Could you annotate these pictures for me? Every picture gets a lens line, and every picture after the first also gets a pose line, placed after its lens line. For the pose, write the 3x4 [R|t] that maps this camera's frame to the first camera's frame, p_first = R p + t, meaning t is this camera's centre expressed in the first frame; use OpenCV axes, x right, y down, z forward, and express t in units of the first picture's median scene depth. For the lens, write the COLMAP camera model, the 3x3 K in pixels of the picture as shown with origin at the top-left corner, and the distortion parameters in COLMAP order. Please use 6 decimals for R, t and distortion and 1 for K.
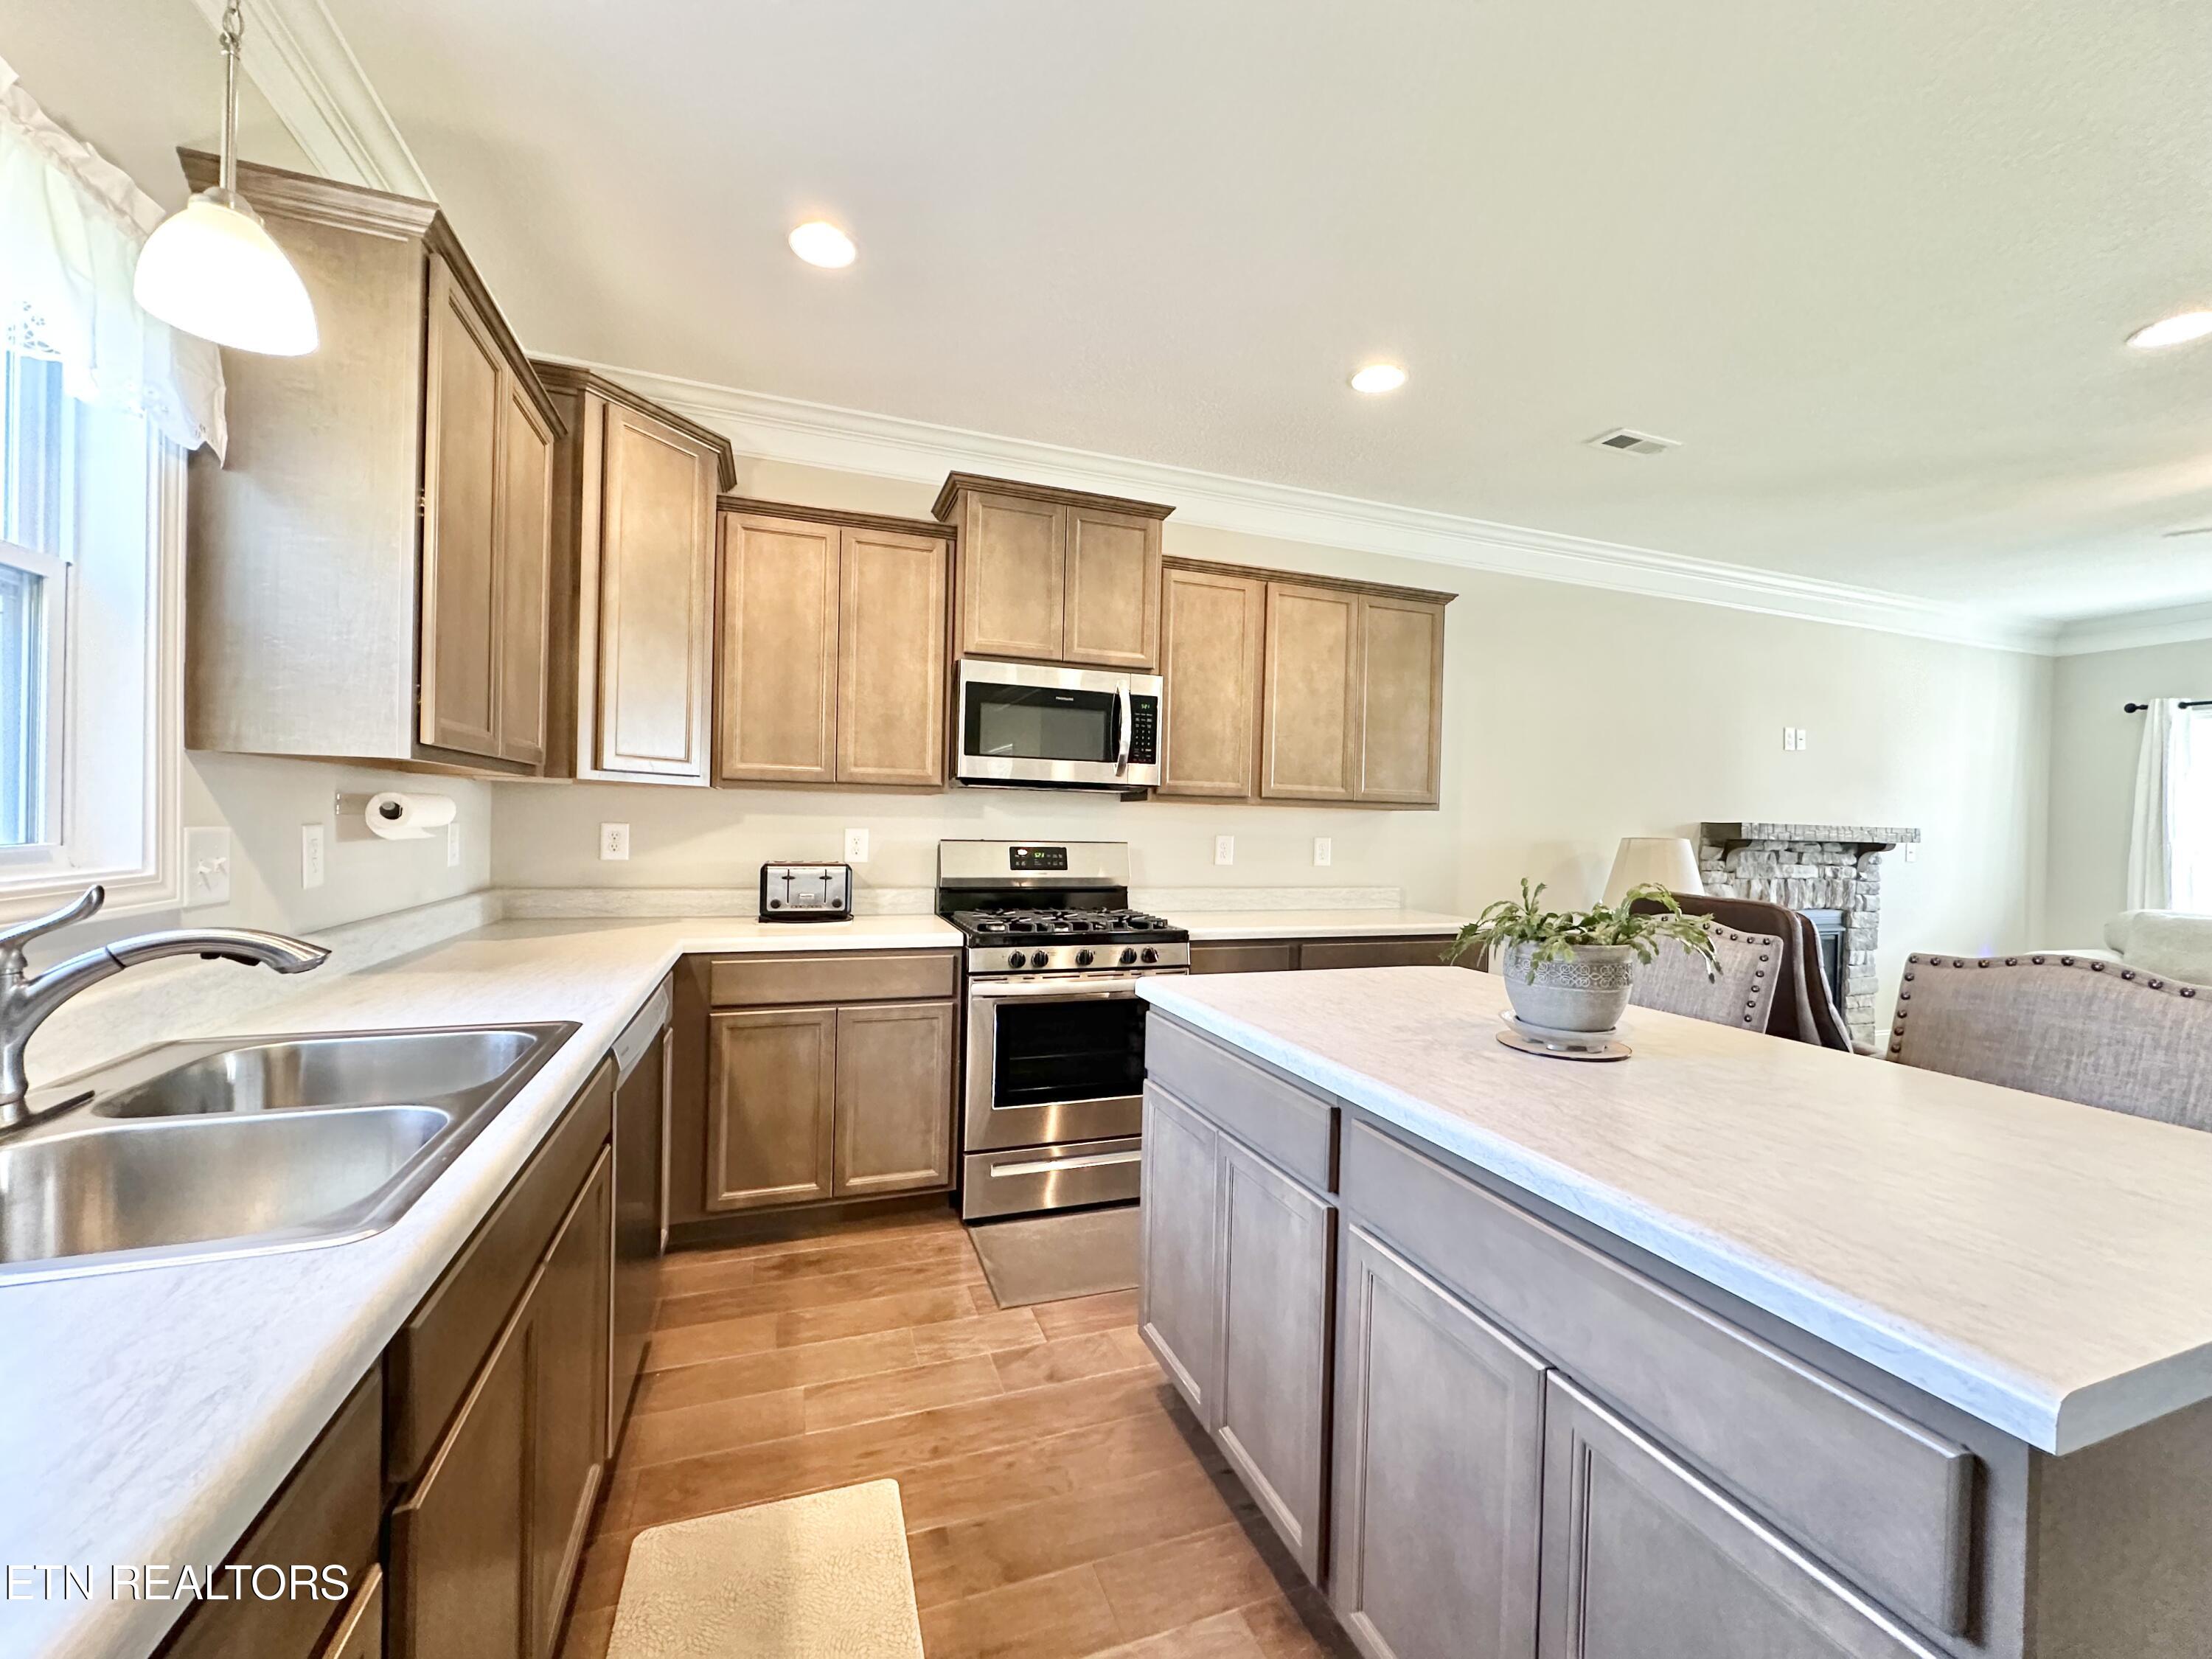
lens RADIAL K [[874.1, 0, 1101.4], [0, 874.1, 834.3], [0, 0, 1]] dist [-0.003414, -0.000011]
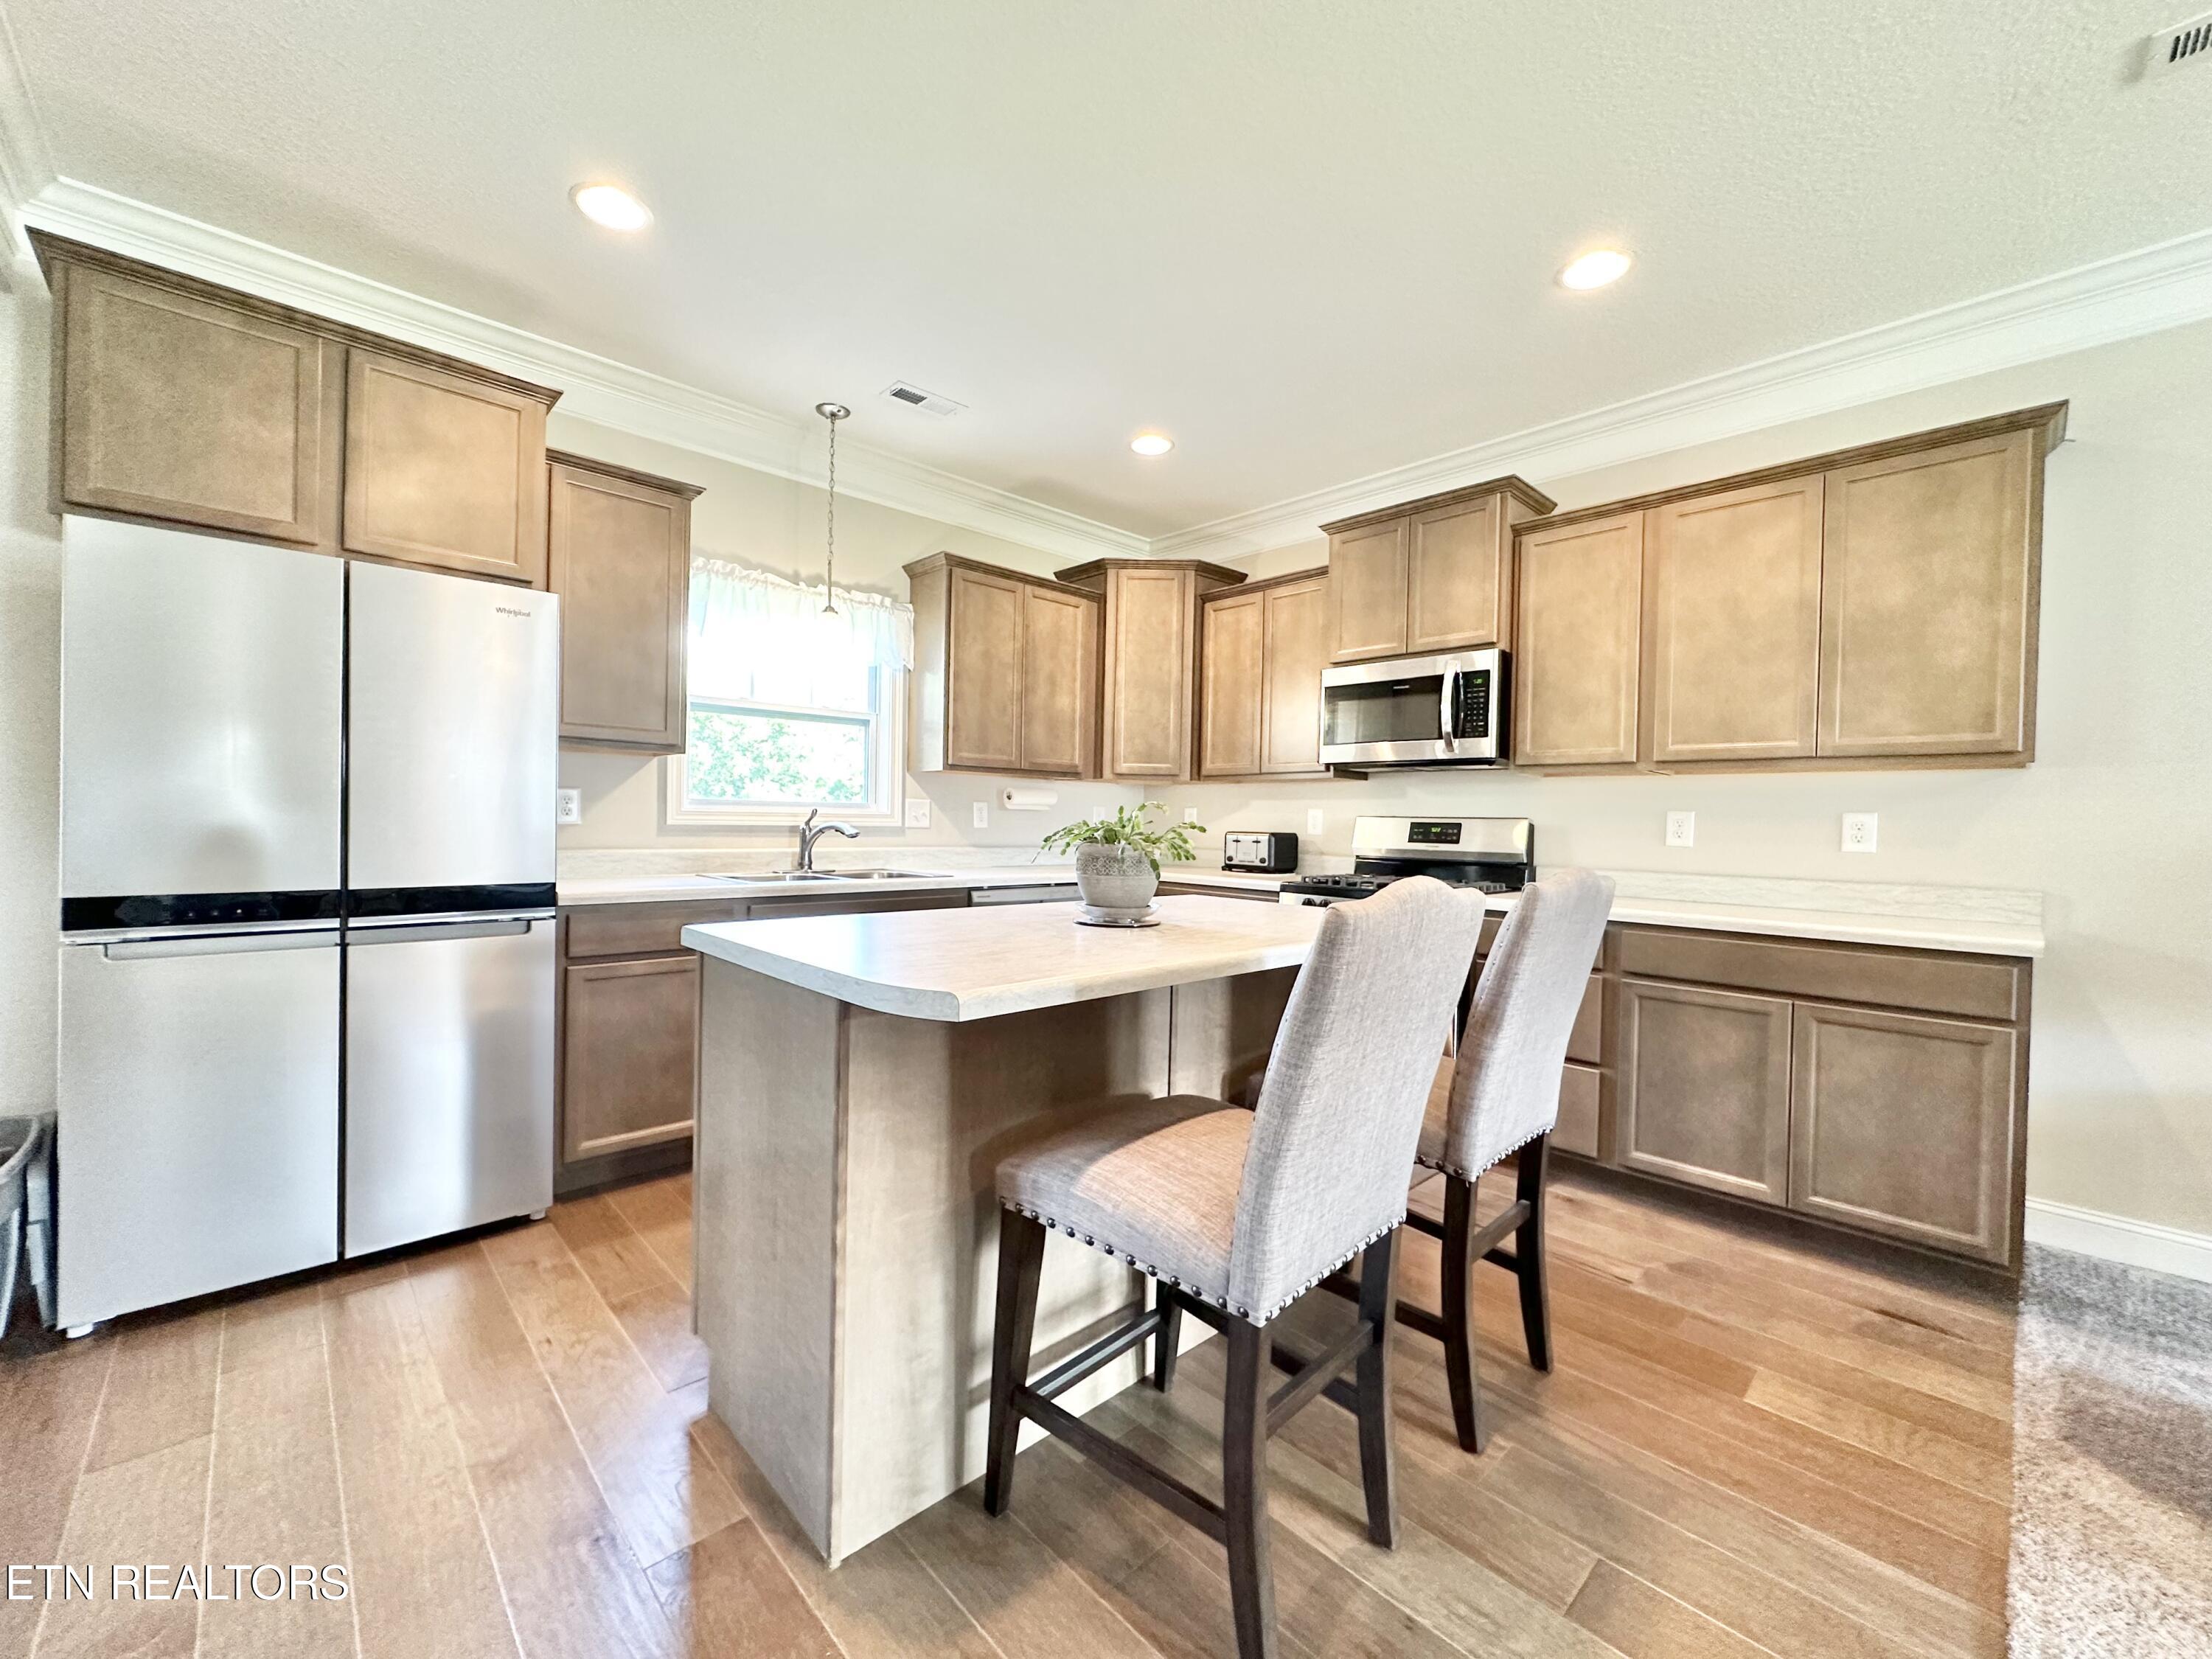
lens RADIAL K [[874.1, 0, 1099.3], [0, 874.1, 828.6], [0, 0, 1]] dist [-0.003414, -0.000011]
pose [[0.403519, -0.004977, -0.914958, 0.756045], [-0.022525, 0.999628, -0.015372, 0.048600], [0.914694, 0.026812, 0.403257, 0.174417]]
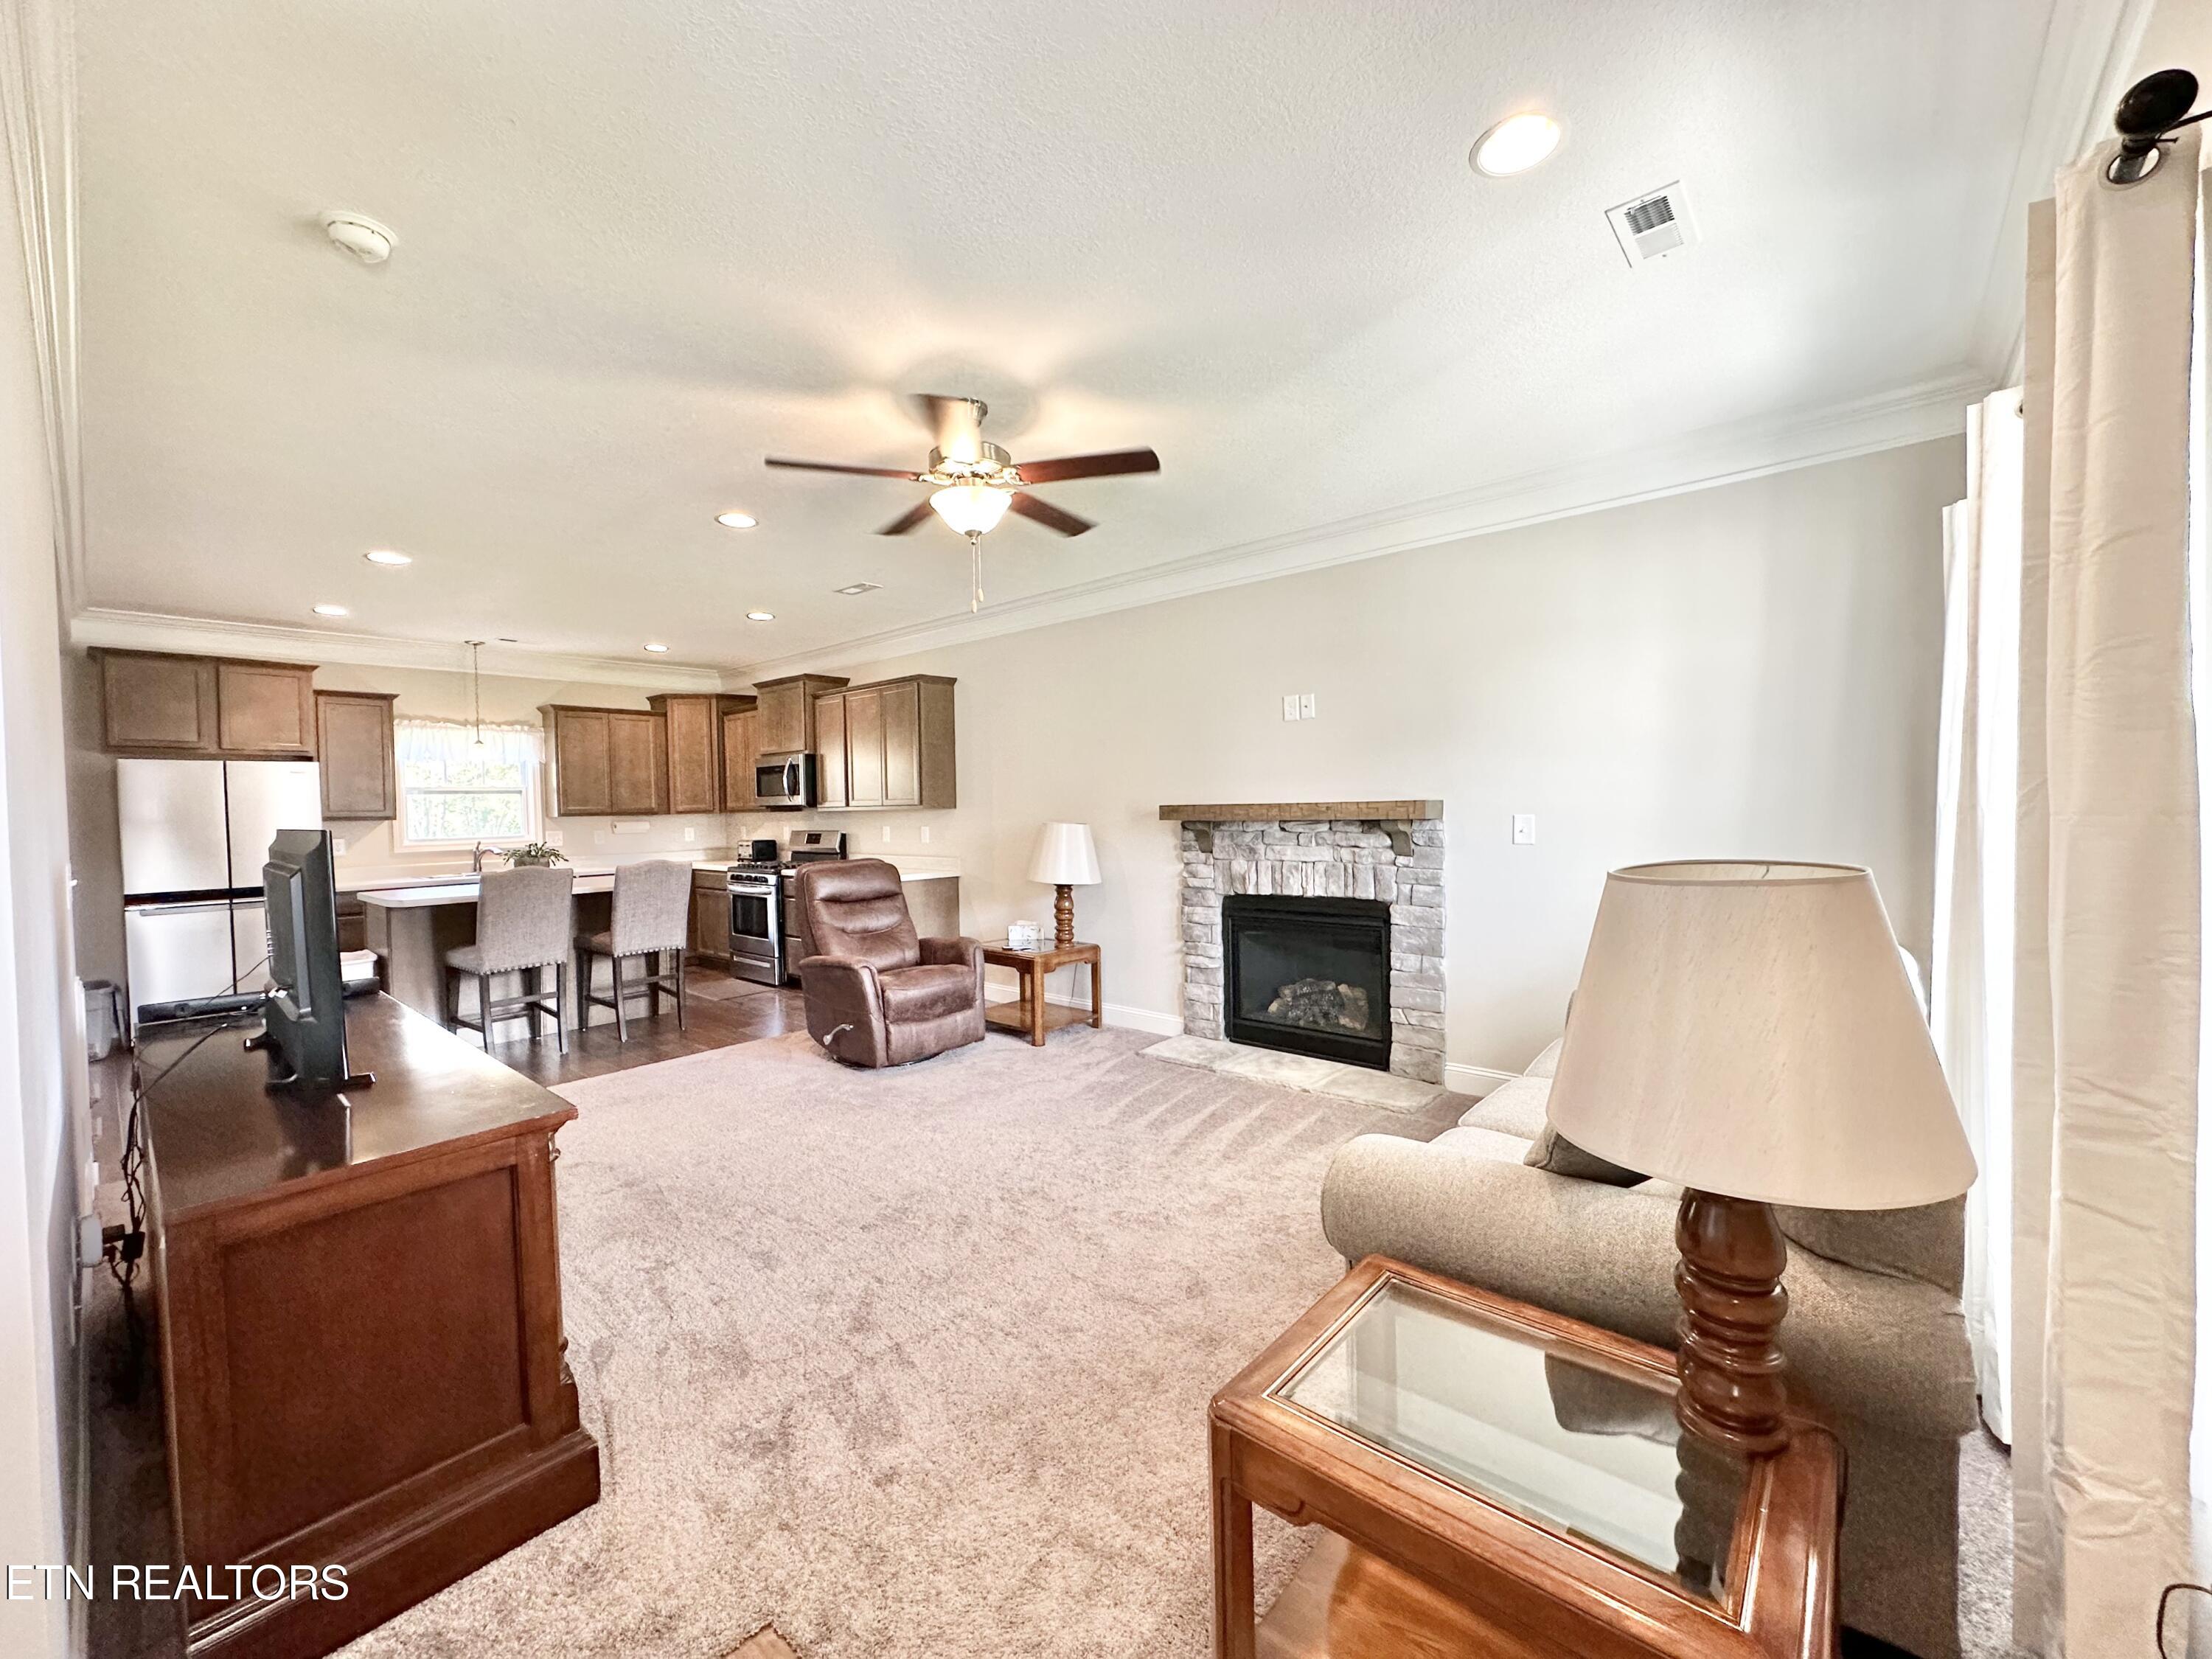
lens RADIAL K [[874.1, 0, 1102.2], [0, 874.1, 832.3], [0, 0, 1]] dist [-0.003414, -0.000011]
pose [[0.490438, -0.008099, -0.871438, 2.180146], [0.019934, 0.999799, 0.001927, 0.022104], [0.871248, -0.018316, 0.490501, 0.553108]]
